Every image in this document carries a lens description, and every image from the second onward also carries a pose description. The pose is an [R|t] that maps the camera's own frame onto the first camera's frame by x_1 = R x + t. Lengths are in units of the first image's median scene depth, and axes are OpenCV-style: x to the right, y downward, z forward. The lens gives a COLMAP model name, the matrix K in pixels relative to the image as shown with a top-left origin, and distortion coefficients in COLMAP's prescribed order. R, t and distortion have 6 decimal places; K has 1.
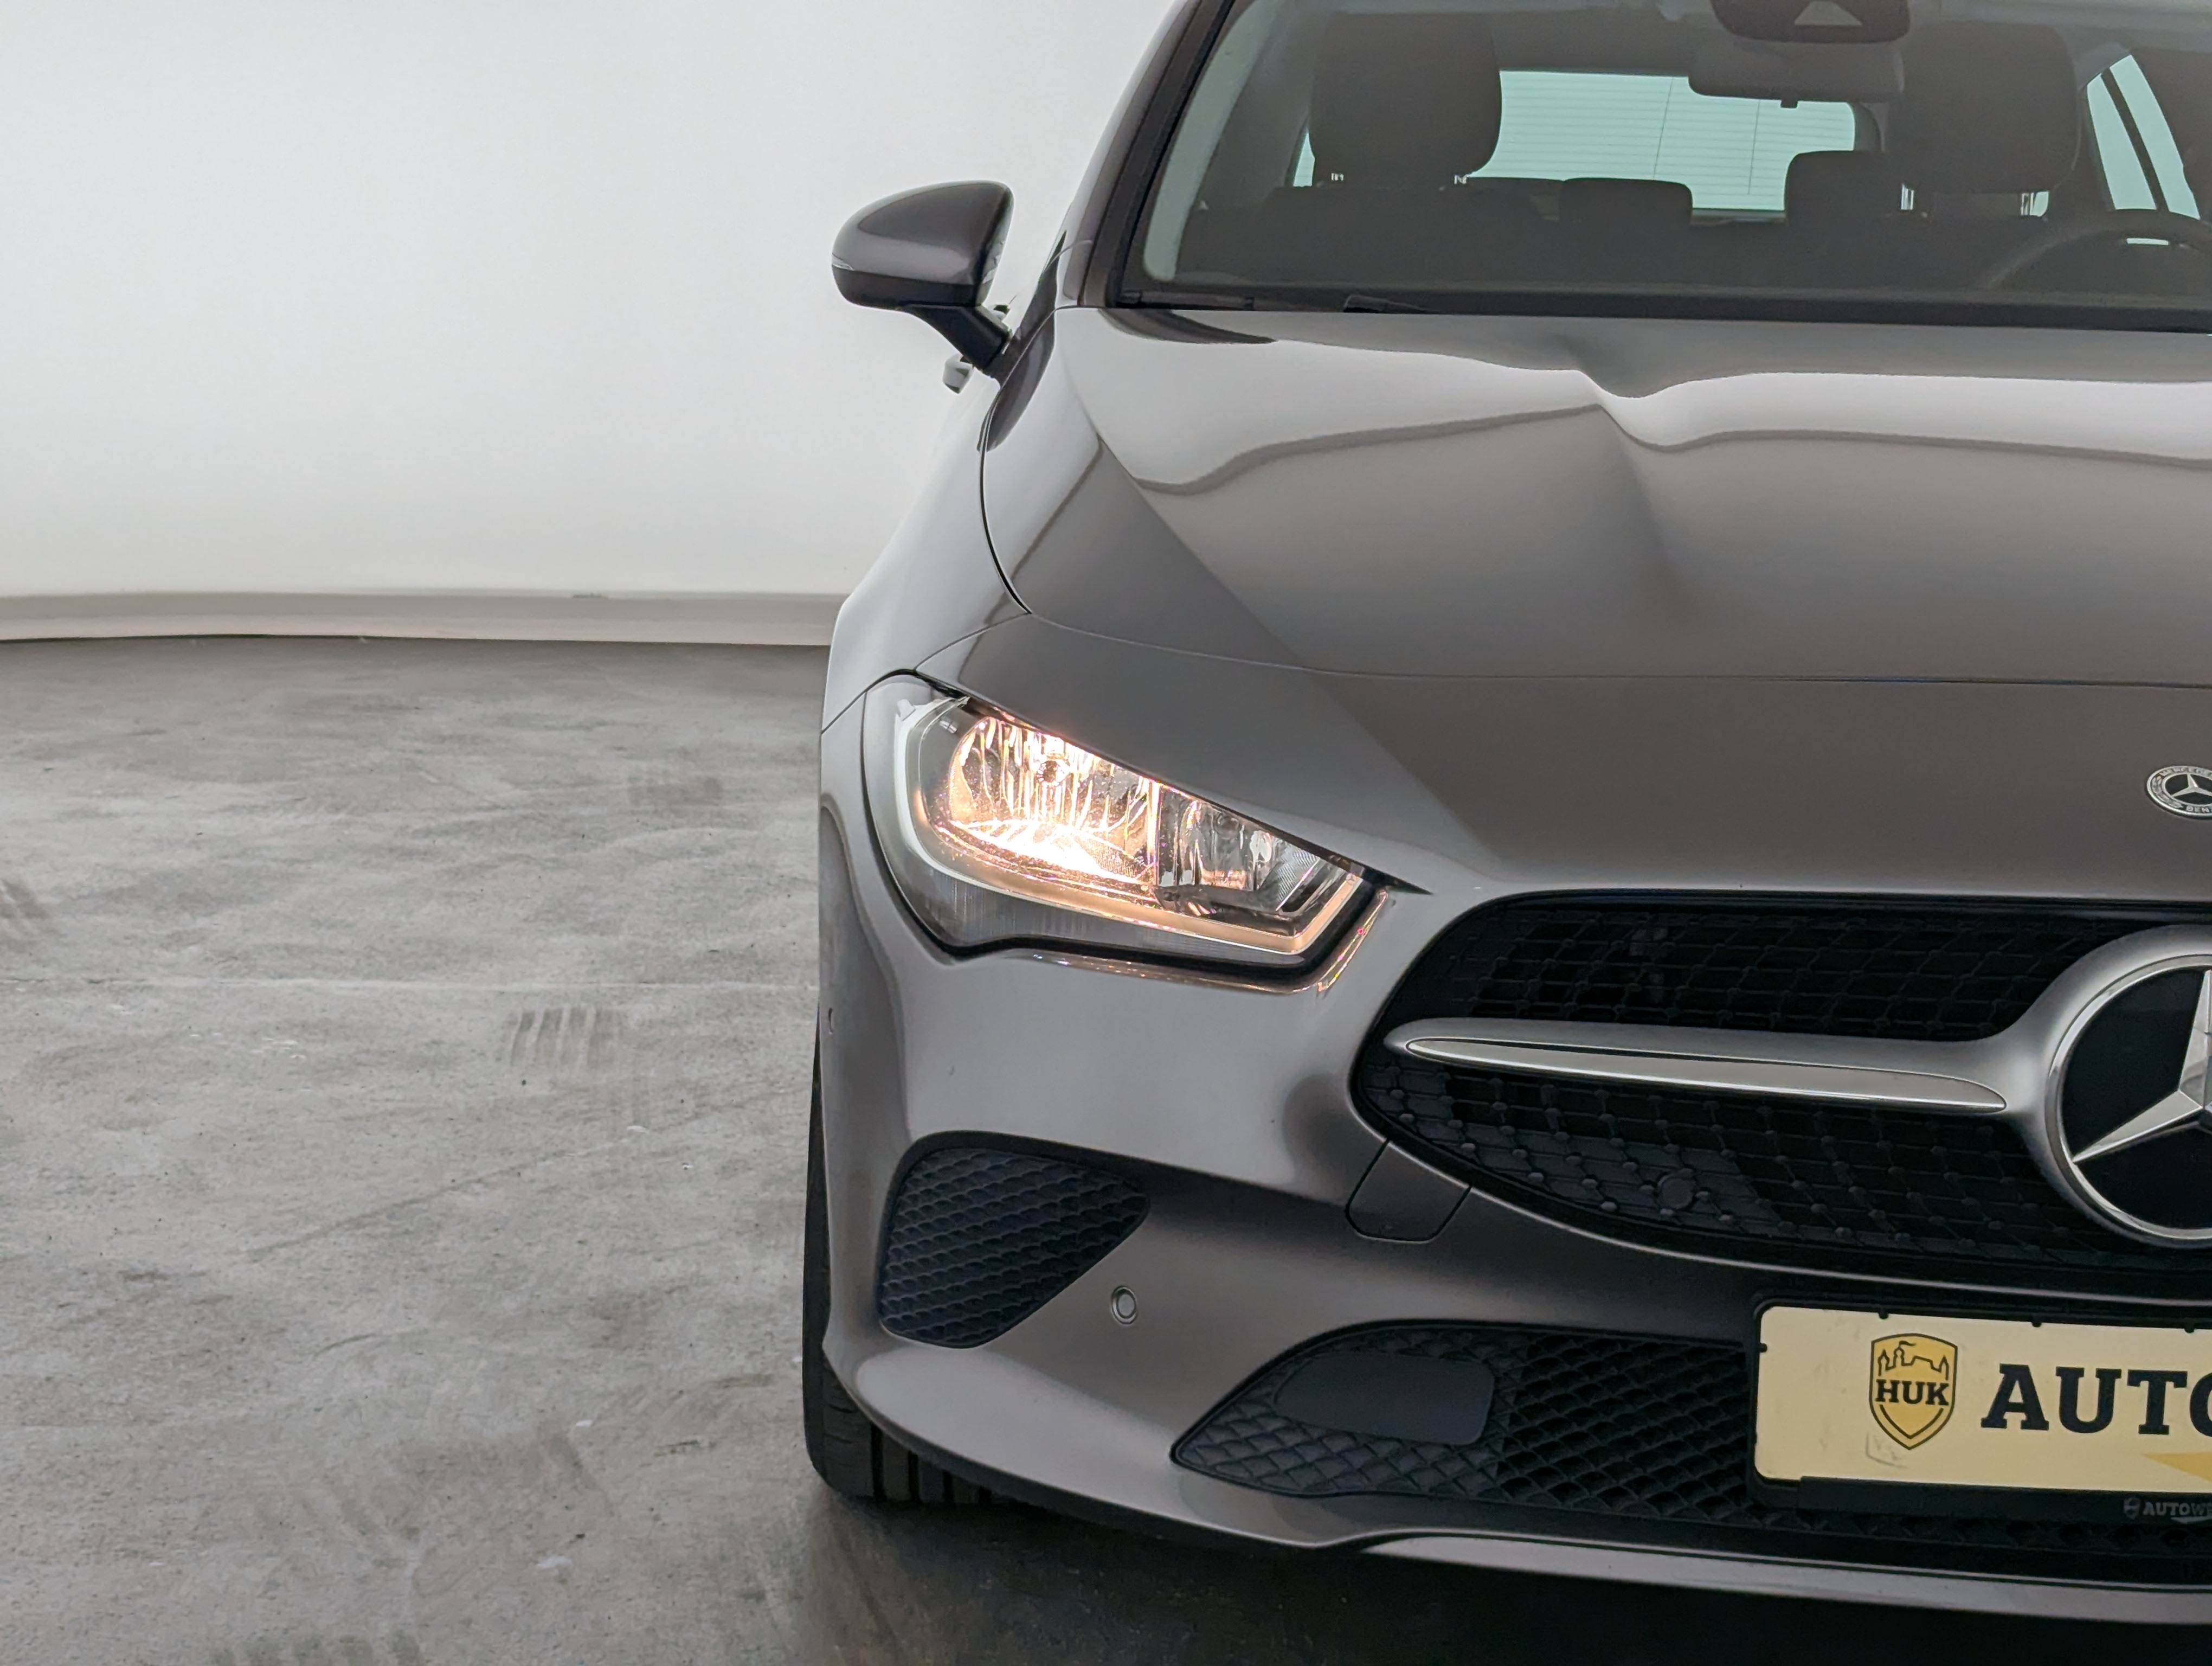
lens RADIAL K [[4160.3, 0, 1248.3], [0, 4160.3, 830.9], [0, 0, 1]] dist [0.315749, -2.161787]
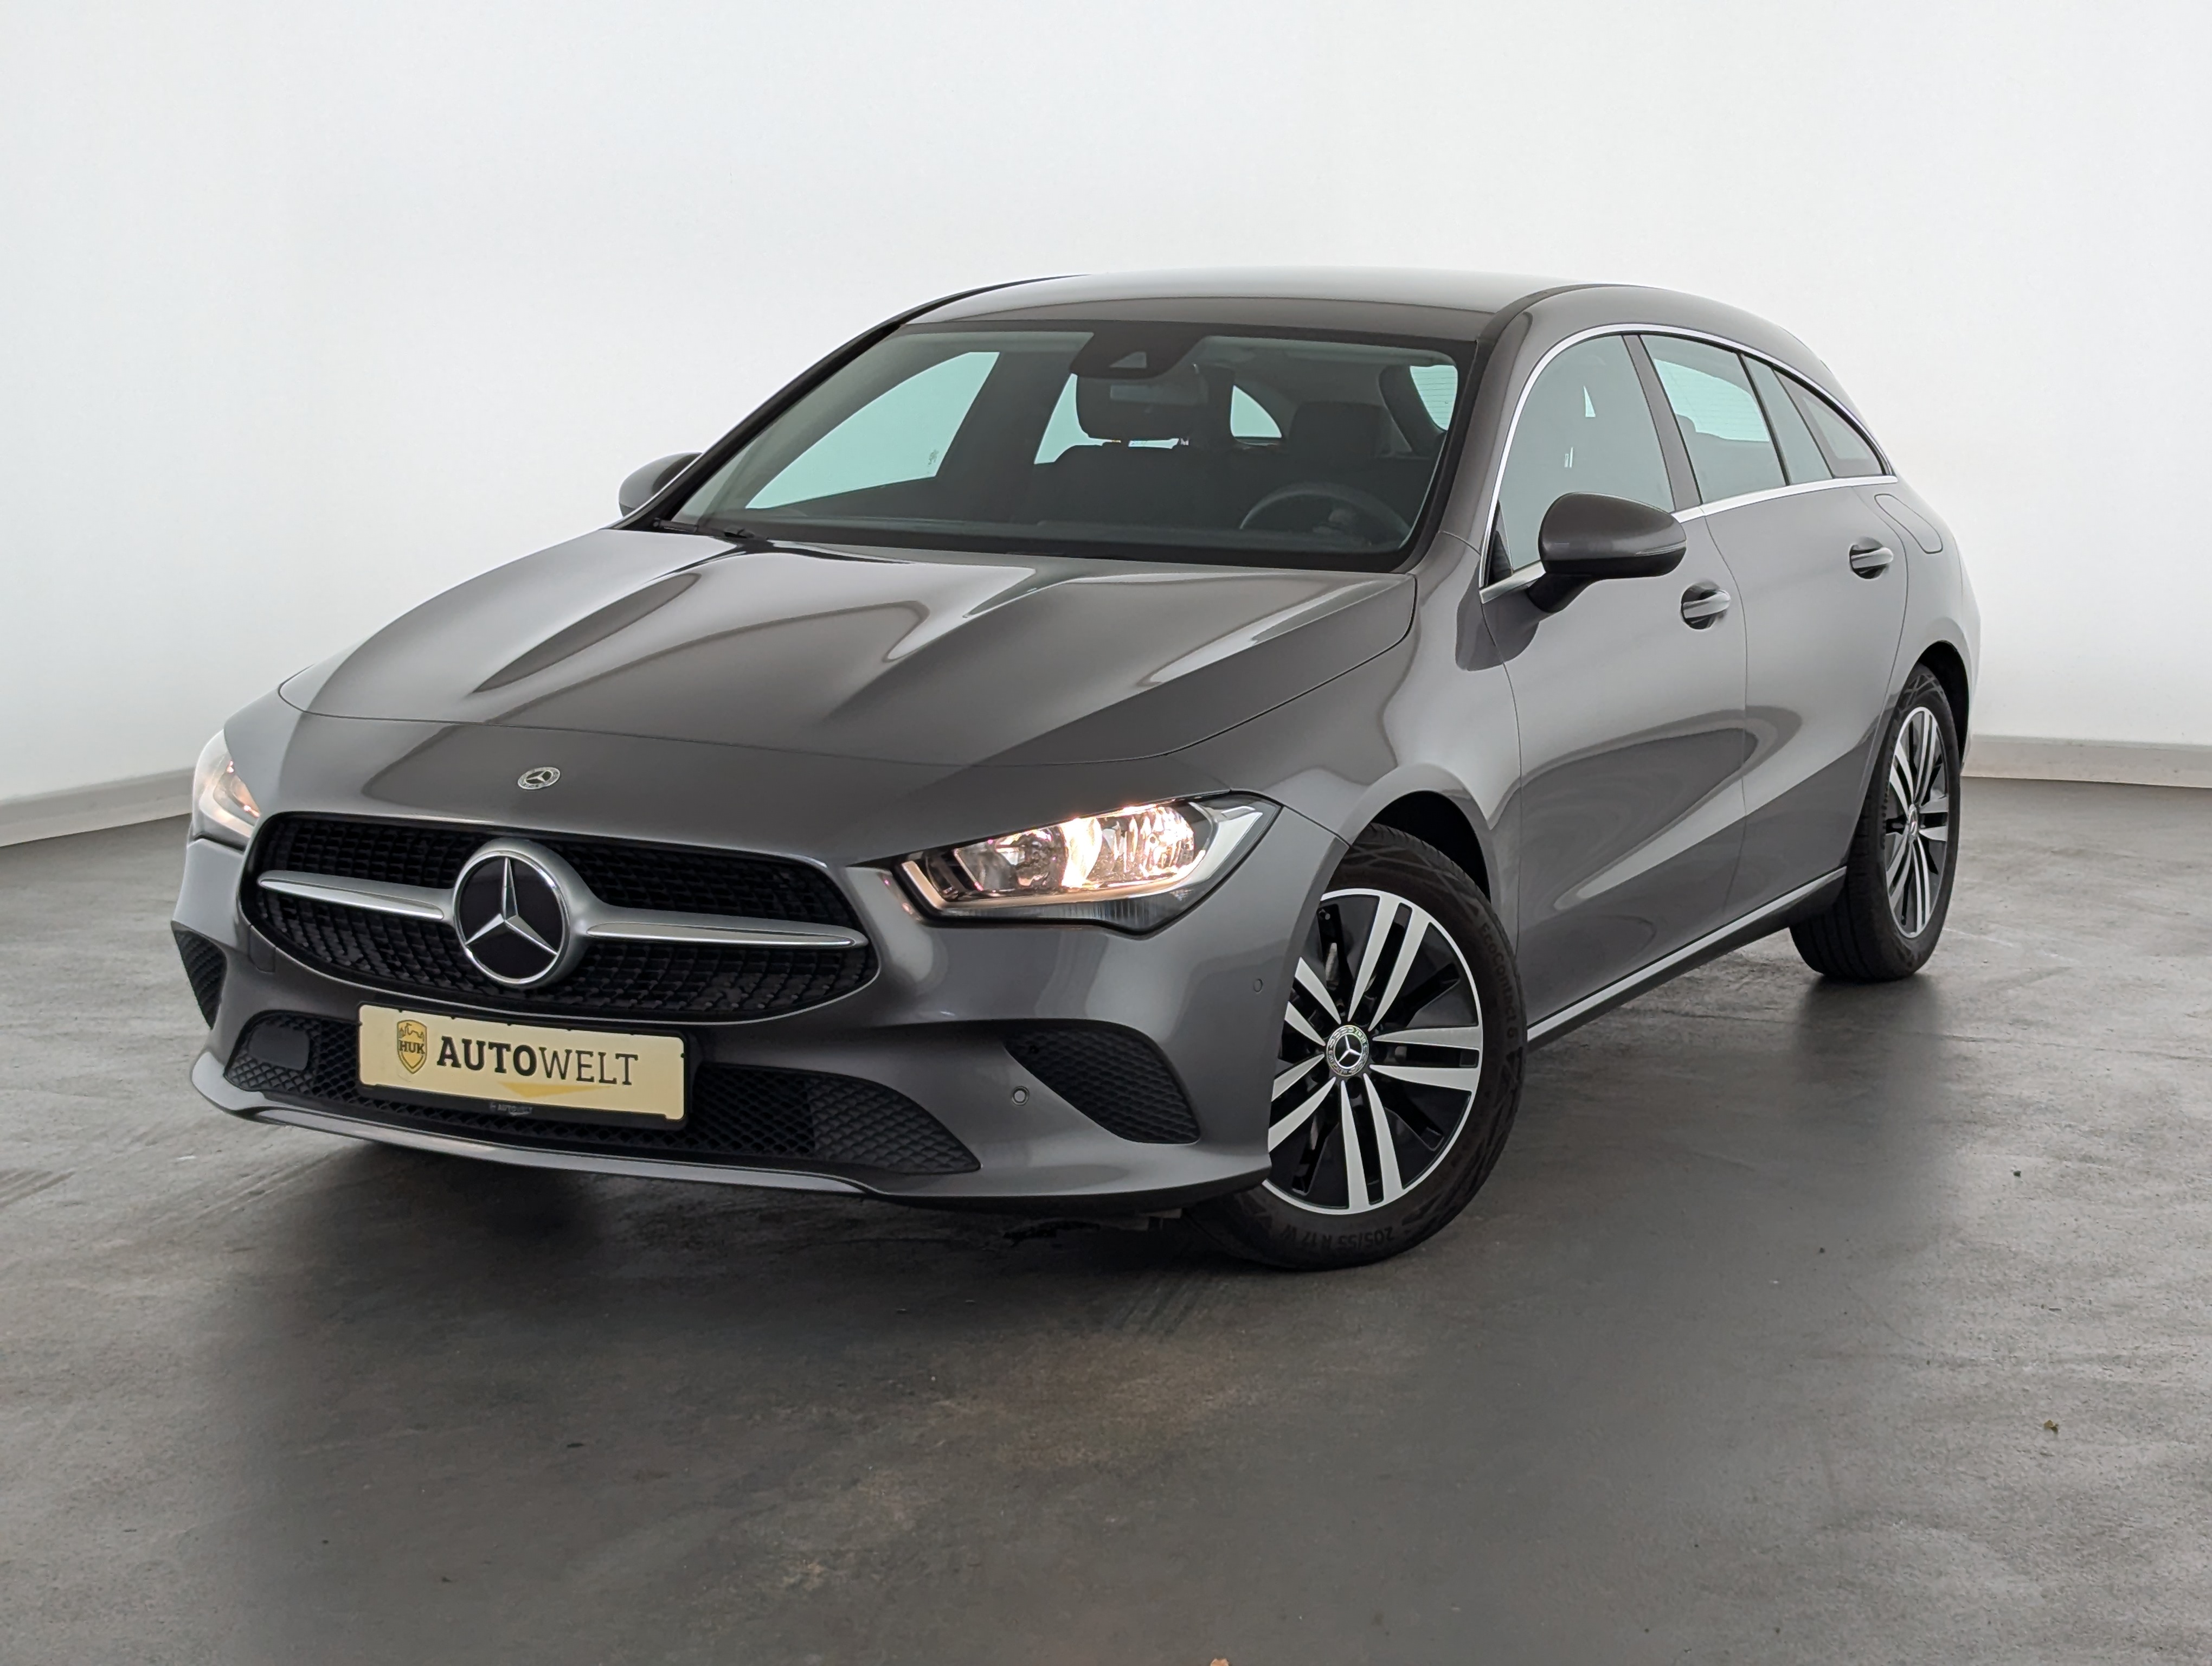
lens RADIAL K [[4160.3, 0, 1248.3], [0, 4160.3, 830.9], [0, 0, 1]] dist [0.315749, -2.161787]
pose [[0.900081, 0.043671, -0.433528, 1.116447], [-0.058215, 0.998097, -0.020324, 0.030009], [0.431816, 0.043531, 0.900911, -0.589513]]
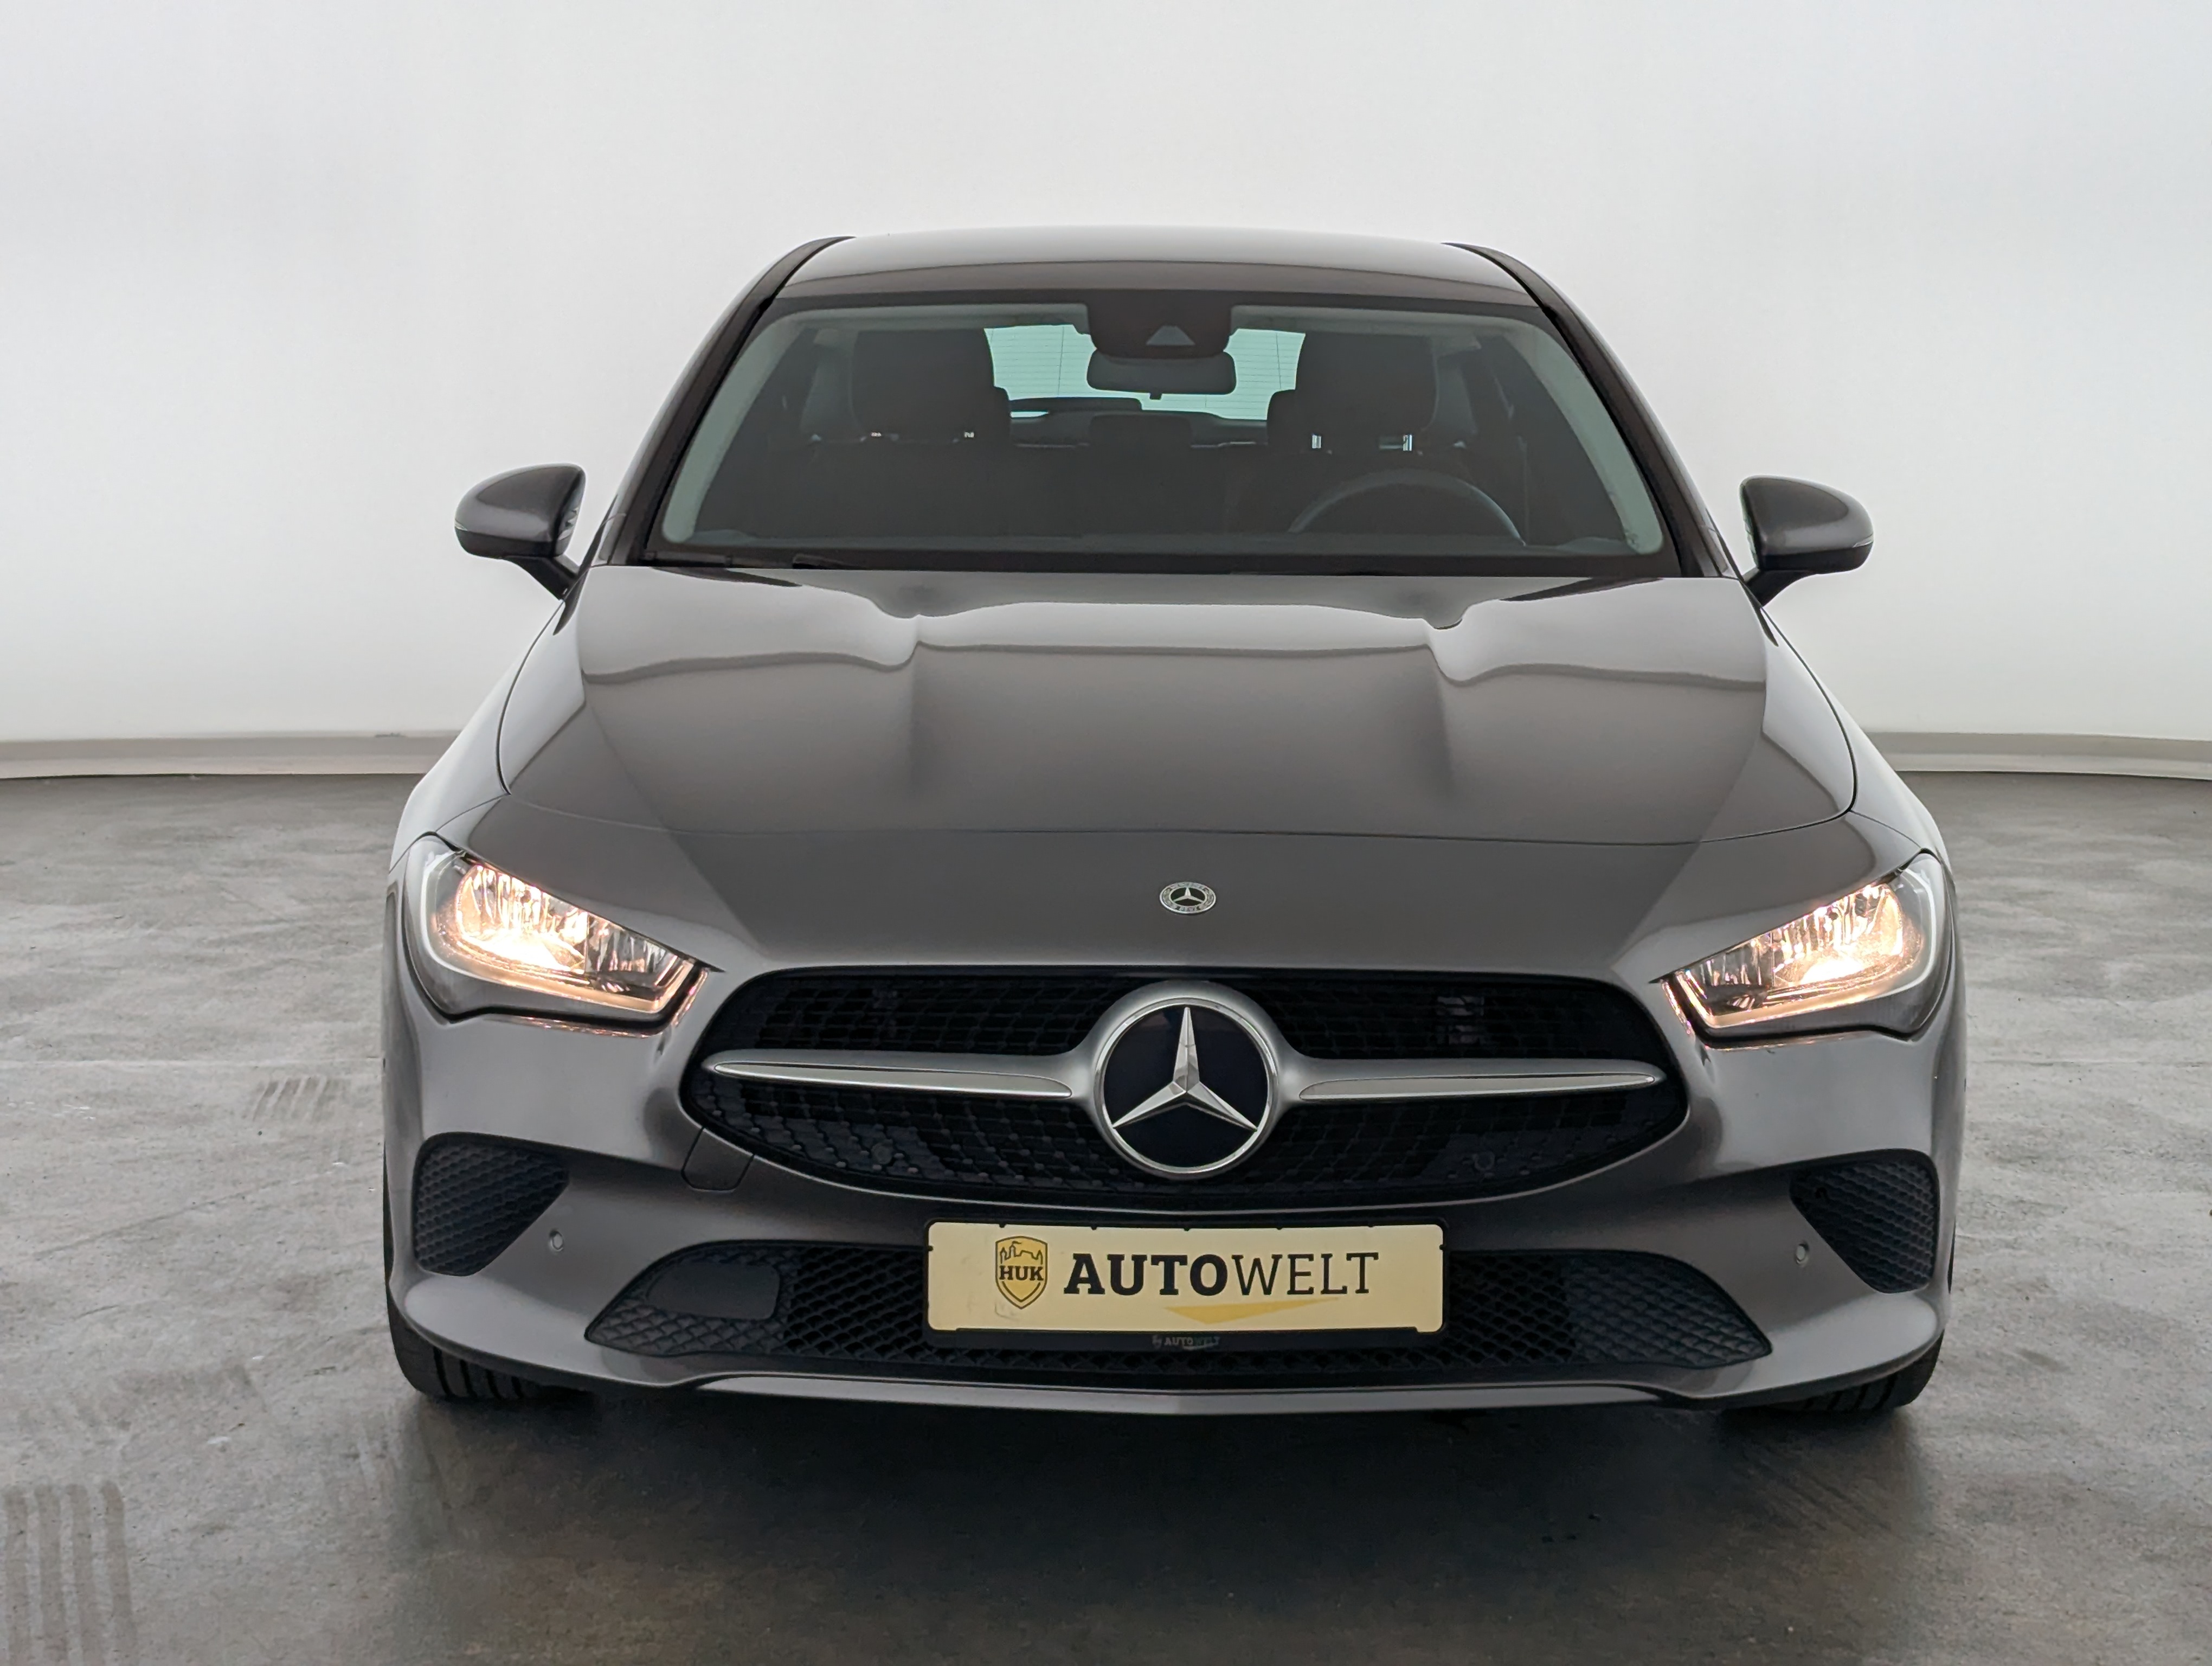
lens RADIAL K [[4232.5, 0, 1213.7], [0, 4232.5, 788.2], [0, 0, 1]] dist [0.291841, -1.384327]
pose [[0.999785, -0.020223, 0.004643, 0.170686], [0.020354, 0.999332, -0.030357, -0.001615], [-0.004026, 0.030445, 0.999528, -0.483209]]
